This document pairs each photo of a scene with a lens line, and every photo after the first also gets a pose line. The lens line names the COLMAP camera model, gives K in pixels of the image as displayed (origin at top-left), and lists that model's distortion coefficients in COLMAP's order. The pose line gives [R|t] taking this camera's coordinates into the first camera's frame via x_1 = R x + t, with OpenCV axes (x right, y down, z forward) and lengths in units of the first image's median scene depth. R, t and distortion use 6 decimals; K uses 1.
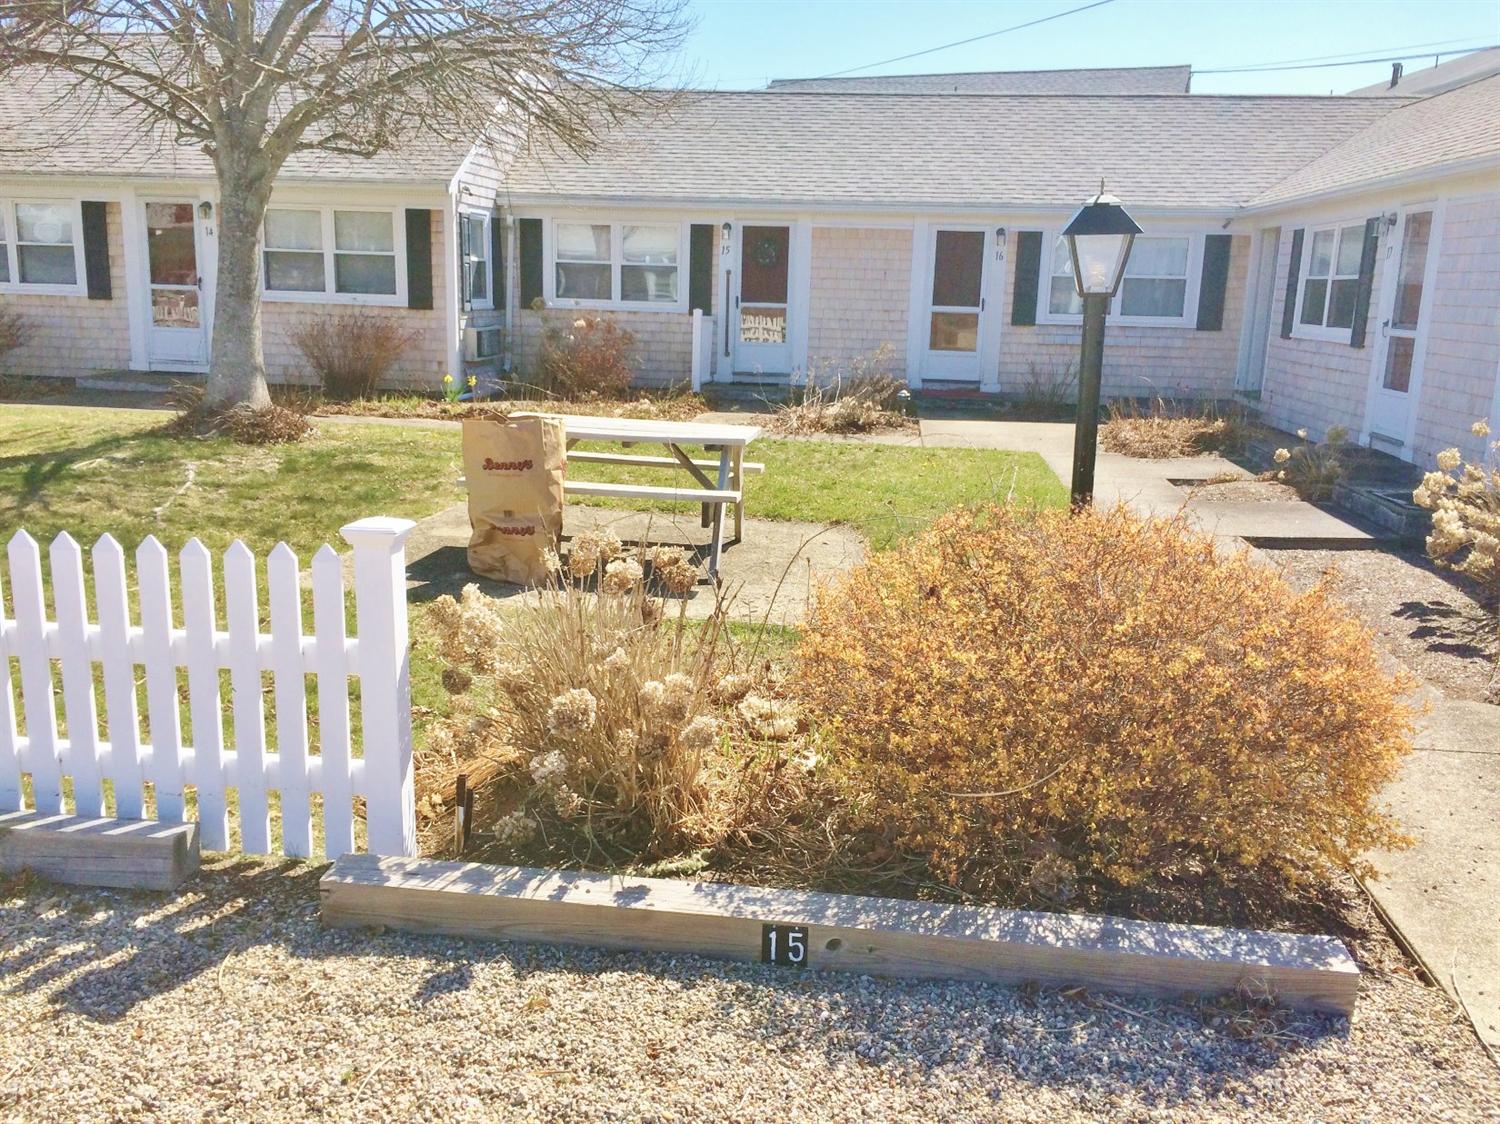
lens RADIAL K [[1278.3, 0, 750.0], [0, 1278.3, 562.0], [0, 0, 1]] dist [0.094939, -0.144195]
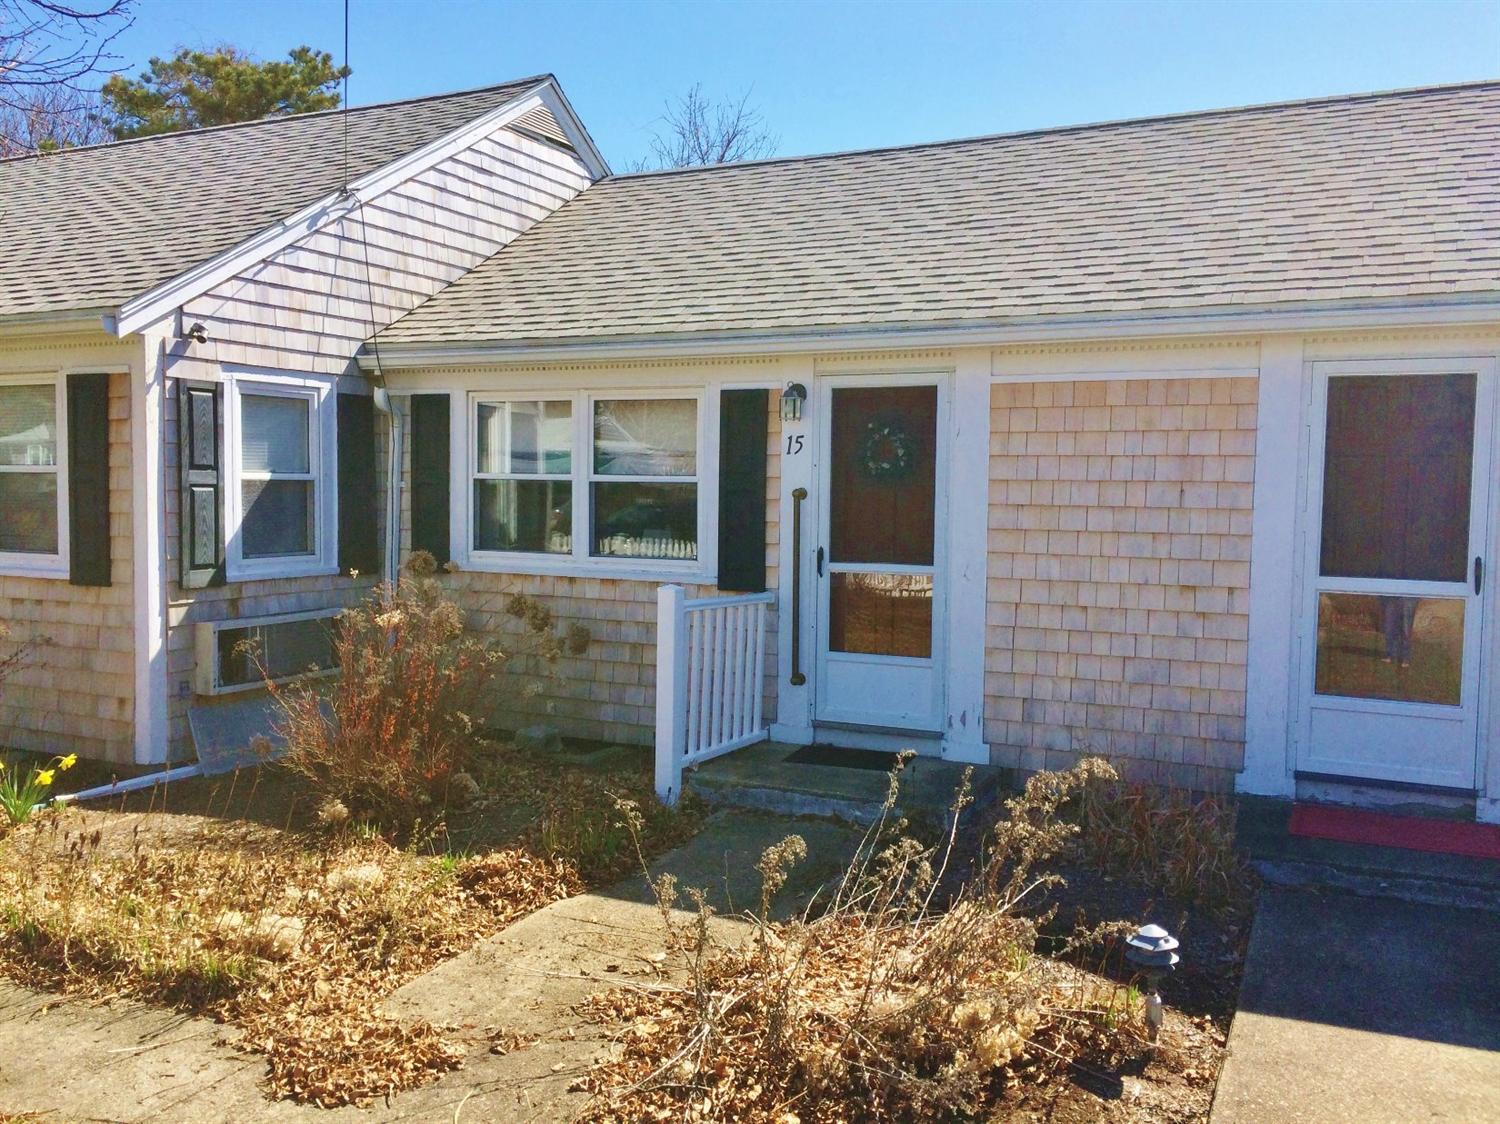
lens RADIAL K [[1278.3, 0, 750.0], [0, 1278.3, 562.0], [0, 0, 1]] dist [0.094939, -0.144195]
pose [[0.944623, 0.004676, -0.328125, 0.109537], [-0.057919, 0.986577, -0.152683, -0.138062], [0.323007, 0.163233, 0.932213, 0.603762]]
